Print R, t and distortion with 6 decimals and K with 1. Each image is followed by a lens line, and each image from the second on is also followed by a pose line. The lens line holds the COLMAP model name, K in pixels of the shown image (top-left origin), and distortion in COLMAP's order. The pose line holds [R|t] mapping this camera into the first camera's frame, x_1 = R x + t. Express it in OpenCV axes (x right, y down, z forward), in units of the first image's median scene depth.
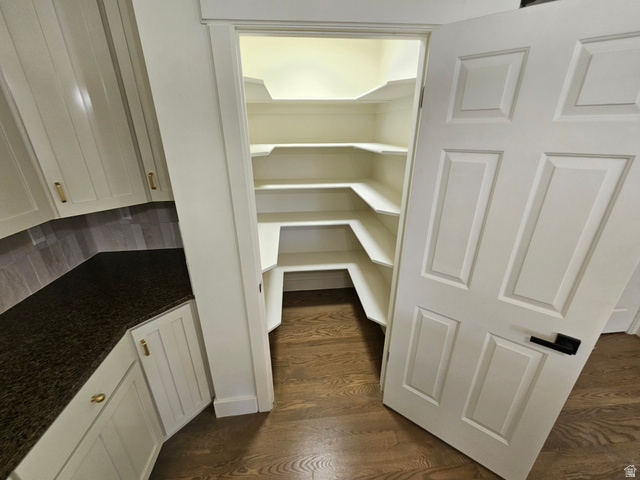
lens RADIAL K [[264.8, 0, 322.3], [0, 264.8, 239.7], [0, 0, 1]] dist [0.001904, 0.000339]
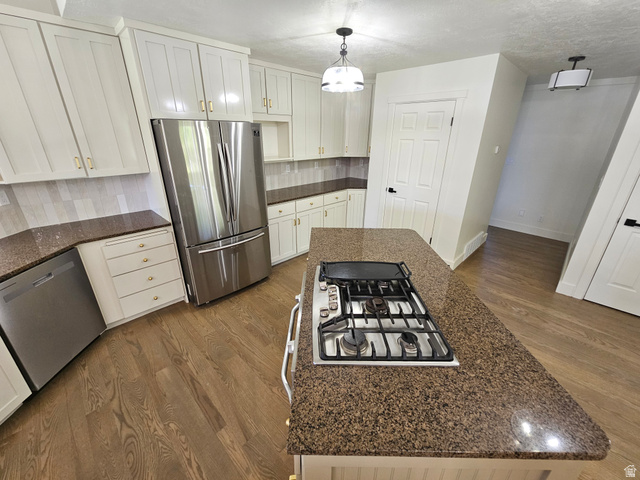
lens RADIAL K [[261.6, 0, 320.8], [0, 261.6, 238.2], [0, 0, 1]] dist [-0.000504, -0.000006]
pose [[0.631930, 0.290765, -0.718416, 1.637225], [-0.303946, 0.945676, 0.115388, 0.624548], [0.712939, 0.145443, 0.685977, -1.465388]]
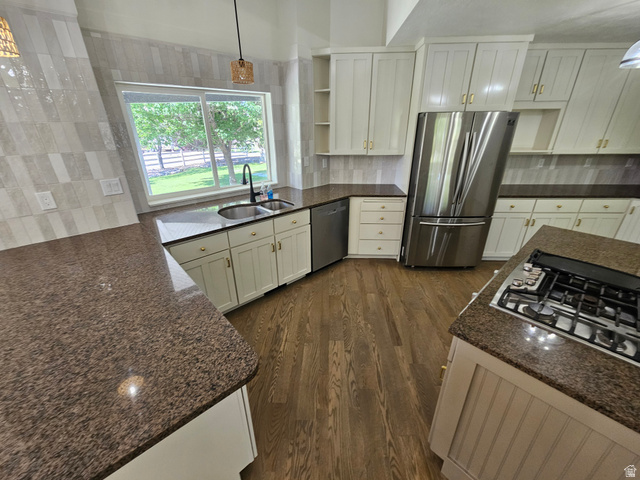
lens RADIAL K [[261.6, 0, 320.8], [0, 261.6, 238.2], [0, 0, 1]] dist [-0.000504, -0.000006]
pose [[-0.144984, 0.391860, -0.908529, 2.012396], [-0.374155, 0.828333, 0.416979, 0.685781], [0.915963, 0.400386, 0.026522, -1.585005]]
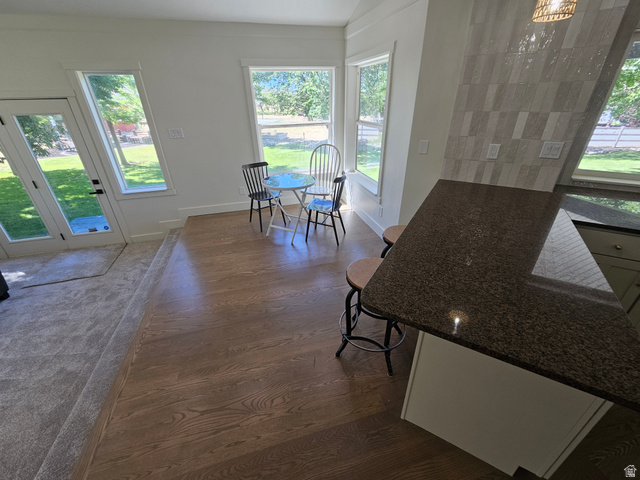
lens RADIAL K [[264.8, 0, 322.3], [0, 264.8, 239.7], [0, 0, 1]] dist [0.001904, 0.000339]
pose [[-0.987283, 0.084186, -0.134853, 2.280469], [-0.050797, 0.636743, 0.769401, 0.749732], [0.150639, 0.766466, -0.624370, -1.625221]]
